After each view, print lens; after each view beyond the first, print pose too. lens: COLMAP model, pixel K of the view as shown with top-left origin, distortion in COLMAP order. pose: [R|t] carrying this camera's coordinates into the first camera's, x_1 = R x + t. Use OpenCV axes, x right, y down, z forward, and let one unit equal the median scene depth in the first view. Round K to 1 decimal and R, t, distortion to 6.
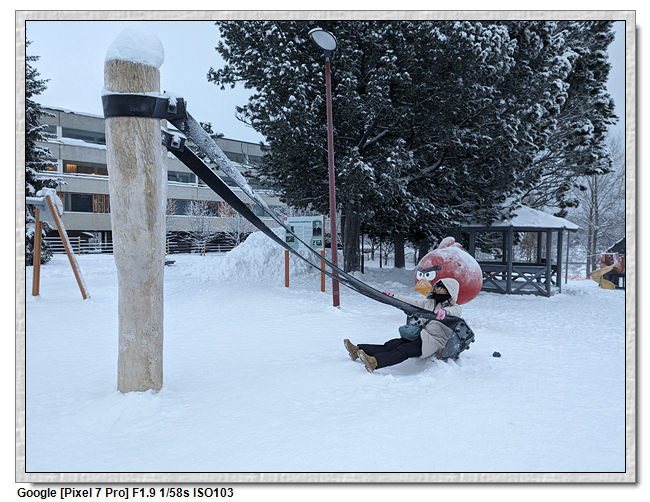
lens RADIAL K [[417.8, 0, 321.6], [0, 417.8, 250.8], [0, 0, 1]] dist [0.055638, -0.037739]
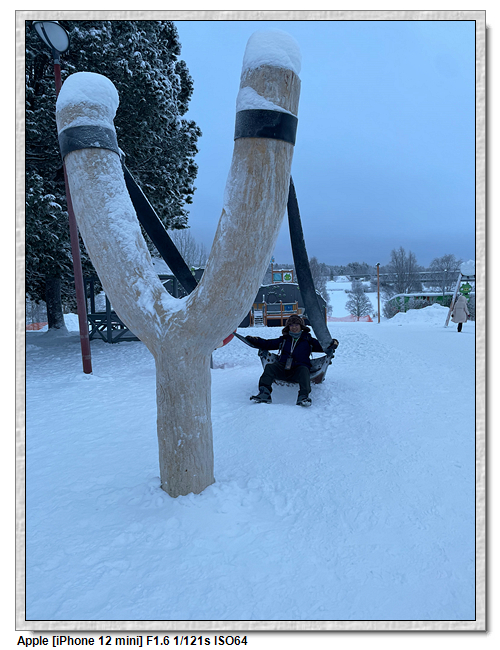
lens RADIAL K [[453.4, 0, 250.0], [0, 453.4, 325.0], [0, 0, 1]] dist [0.083170, -0.111977]
pose [[0.626346, -0.095904, 0.773624, -0.331579], [0.057565, 0.995384, 0.076789, -0.008992], [-0.777417, -0.003563, 0.628975, 0.129599]]
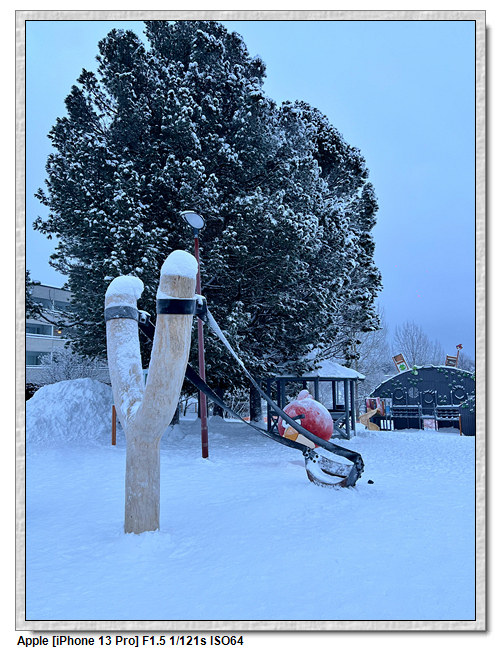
lens RADIAL K [[463.9, 0, 234.8], [0, 463.9, 332.5], [0, 0, 1]] dist [0.098980, -0.157137]
pose [[0.943104, 0.020522, 0.331863, -0.214279], [0.027460, 0.989877, -0.139249, -0.010177], [-0.331361, 0.140439, 0.932993, -0.129163]]
